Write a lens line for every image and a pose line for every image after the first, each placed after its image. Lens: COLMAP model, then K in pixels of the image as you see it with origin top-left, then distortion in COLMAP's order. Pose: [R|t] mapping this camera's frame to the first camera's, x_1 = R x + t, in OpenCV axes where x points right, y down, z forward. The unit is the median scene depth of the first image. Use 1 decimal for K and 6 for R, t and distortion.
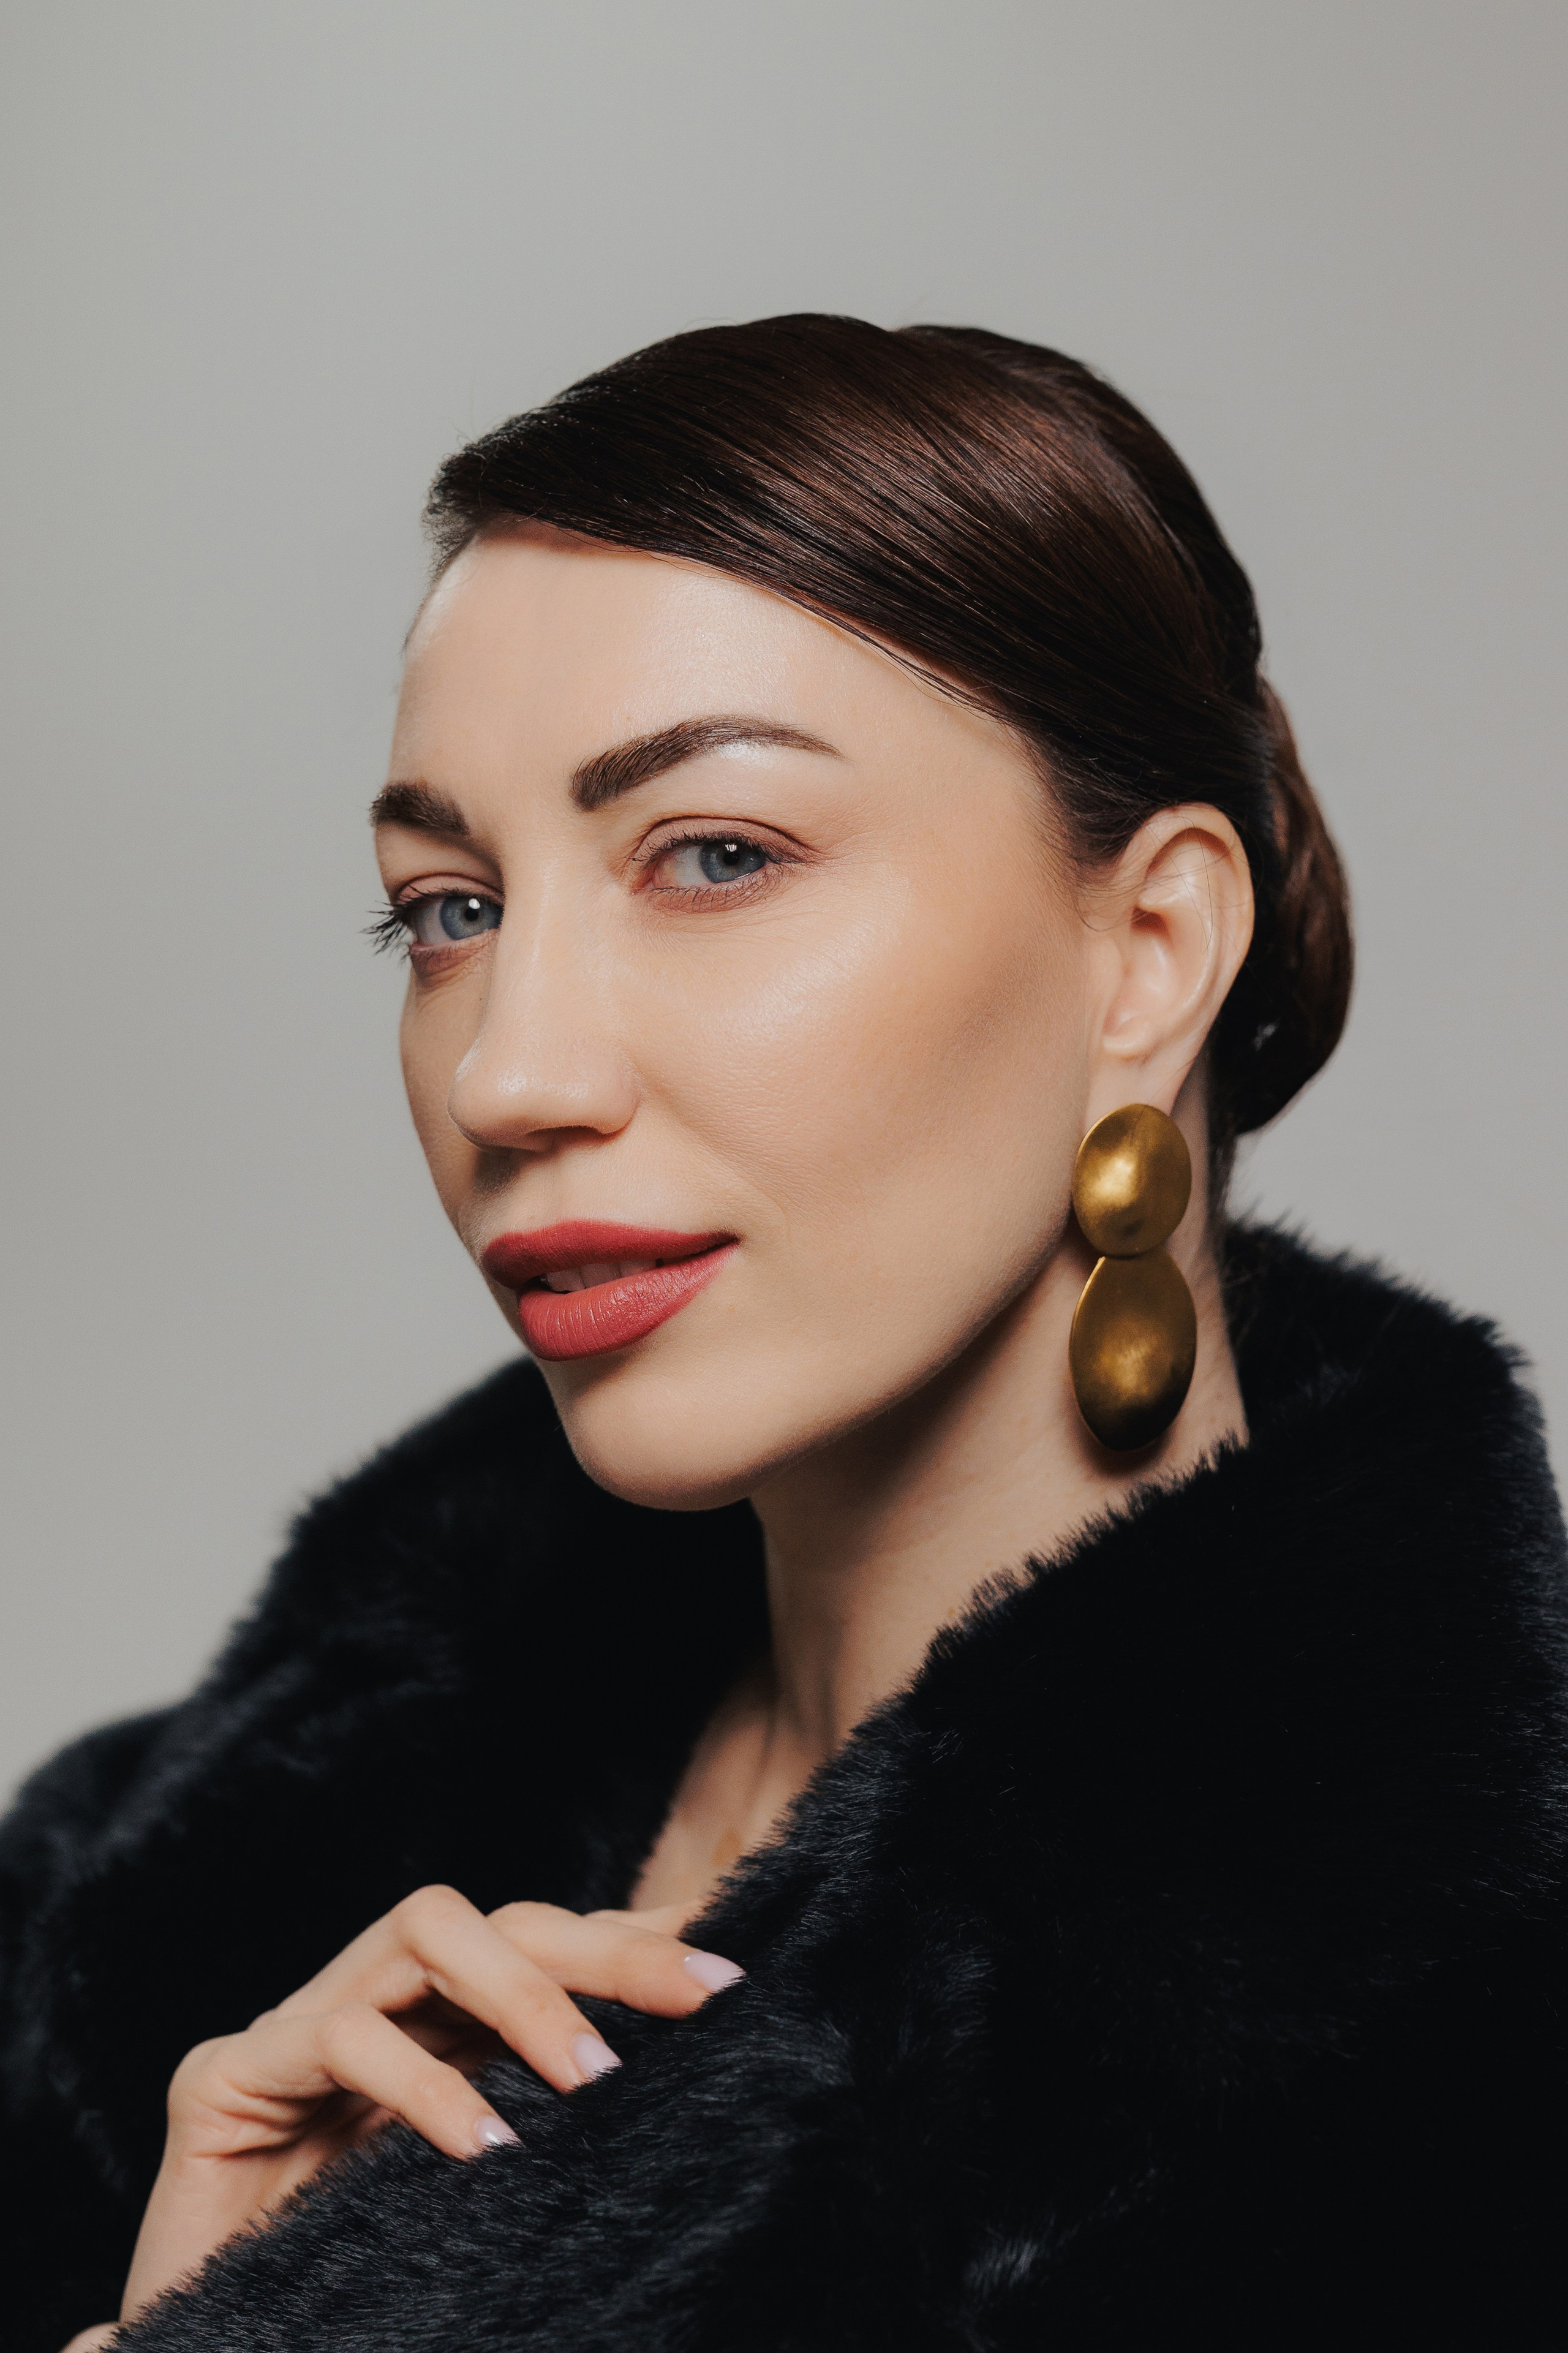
lens RADIAL K [[3030.1, 0, 784.0], [0, 3030.1, 1176.5], [0, 0, 1]] dist [-0.009999, -0.380333]
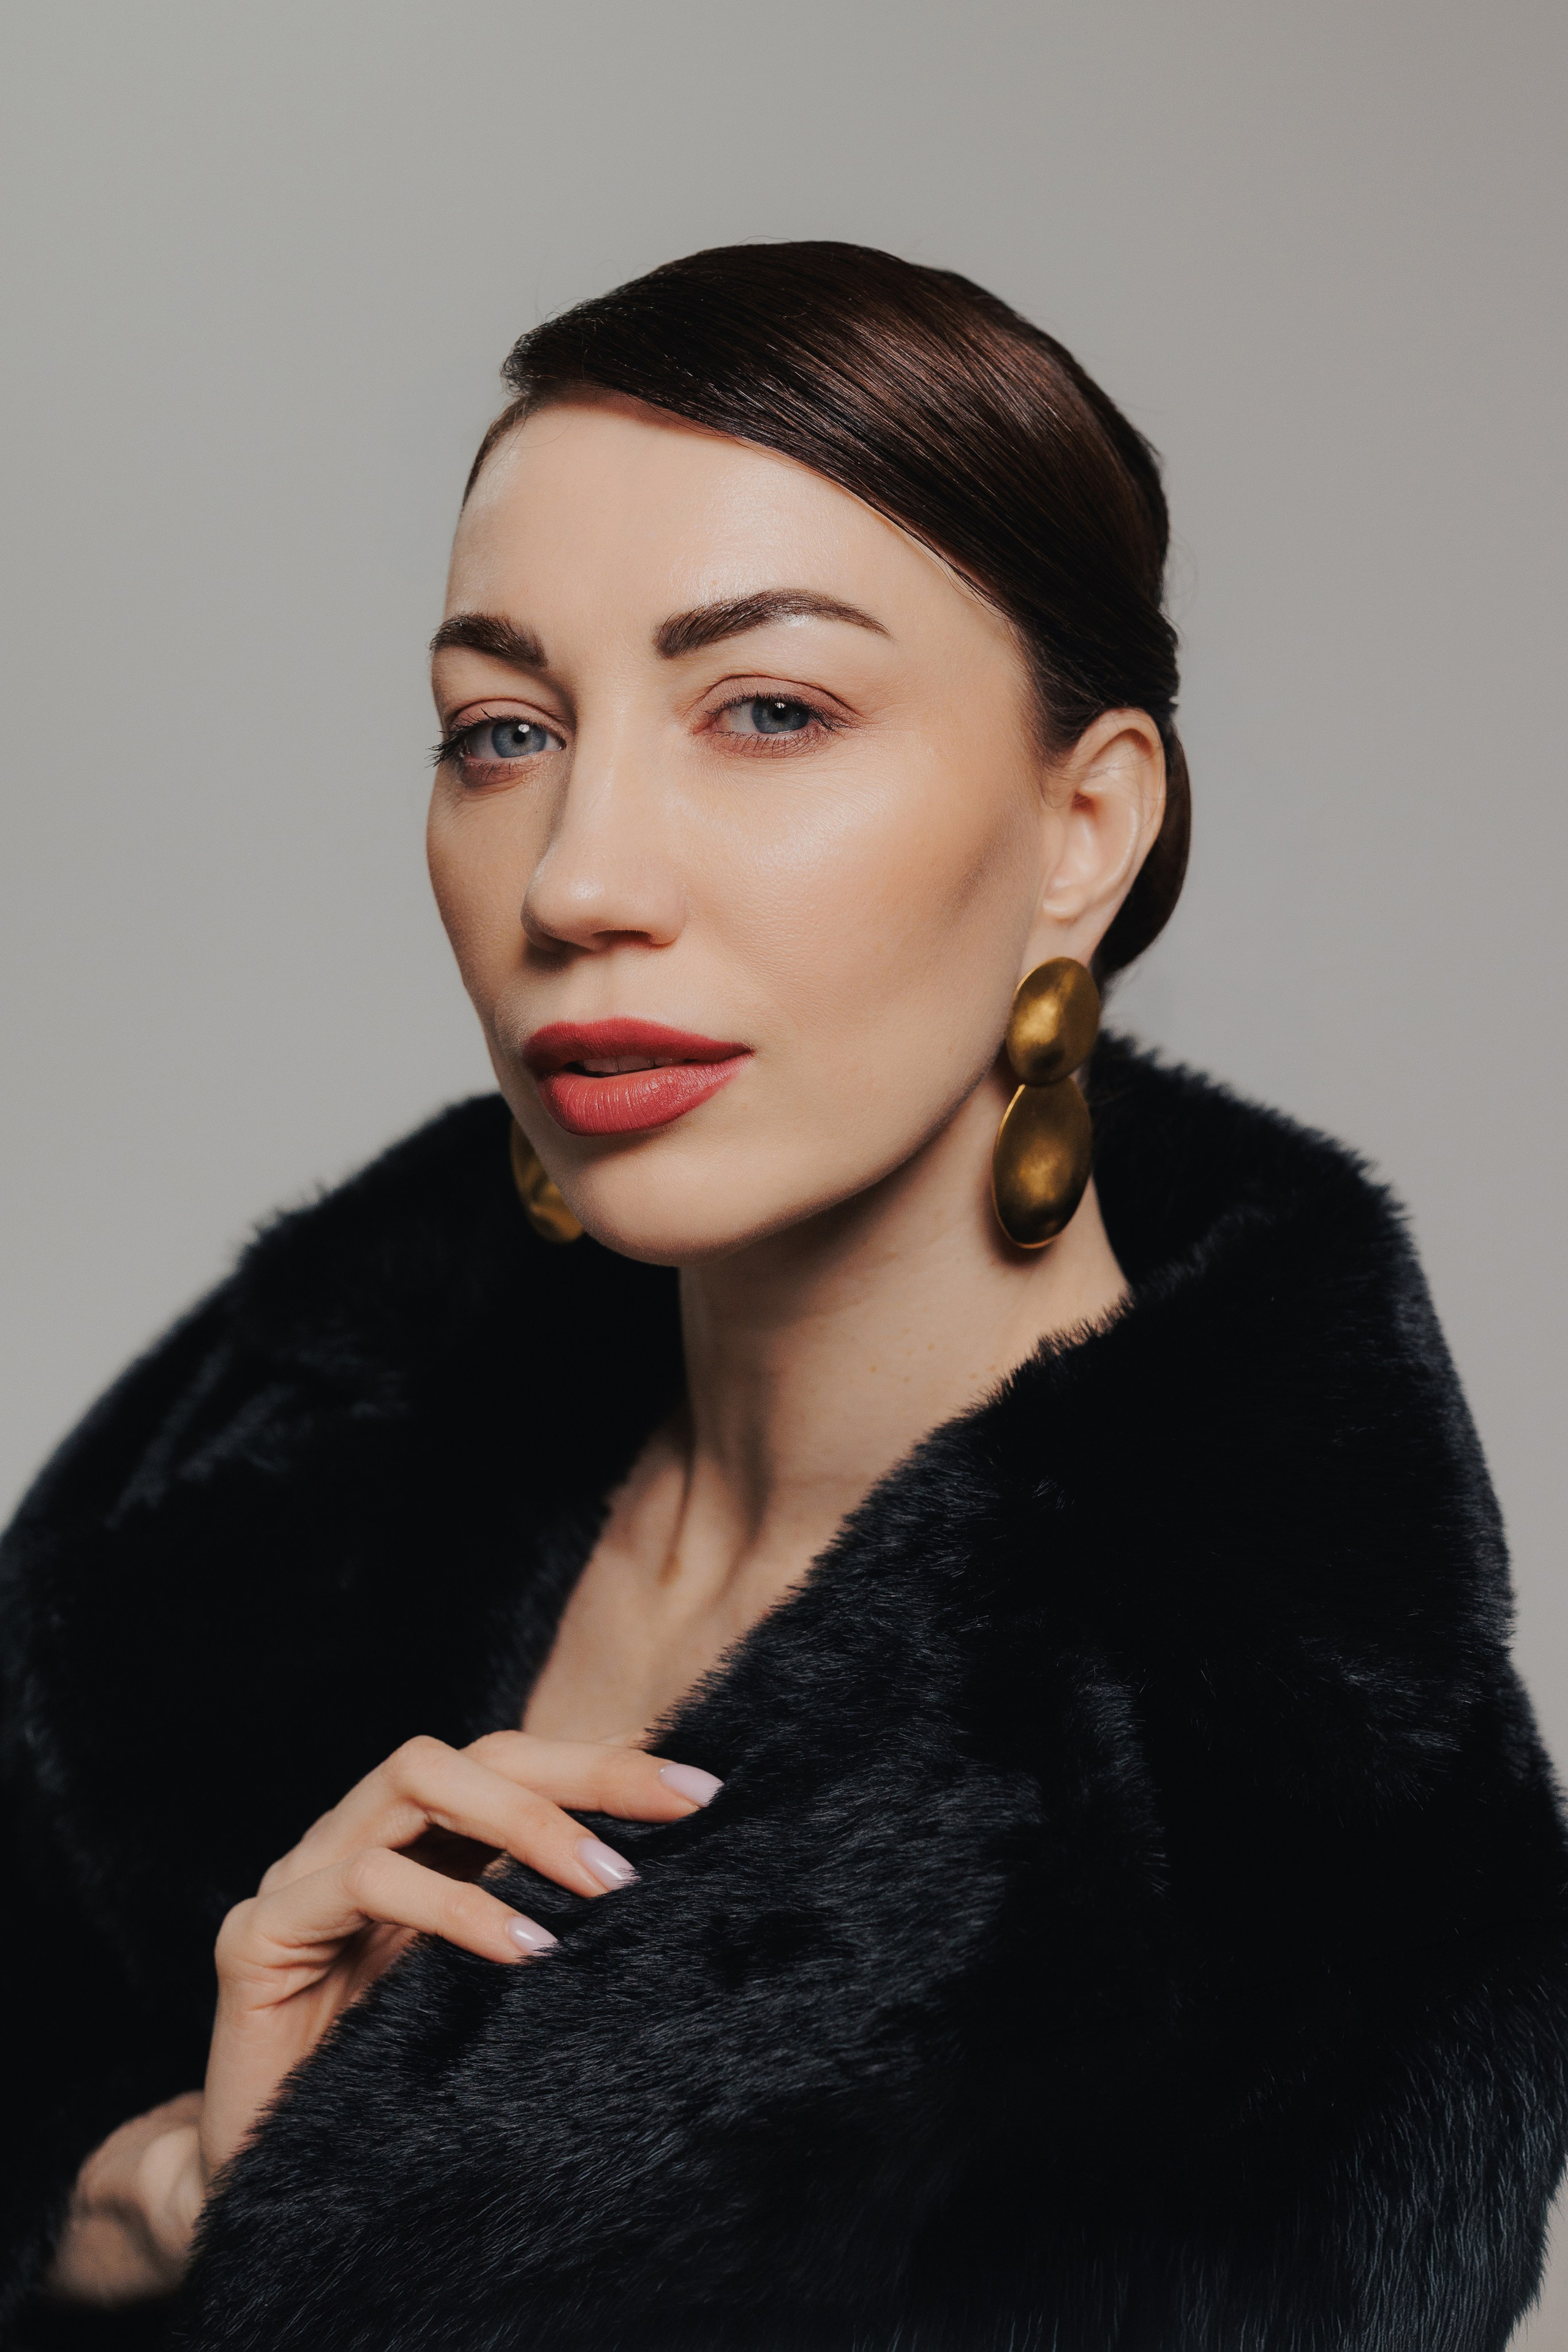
lens RADIAL K [[3029.0, 0, 784.0], [0, 3029.0, 1176.0], [0, 0, 1]] dist [-0.009999, -0.380333]
pose [[0.977640, 0.077739, 0.195388, -0.226024], [-0.086590, 0.995551, 0.037162, 0.026892], [-0.191629, -0.053250, 0.980022, -0.135934]]
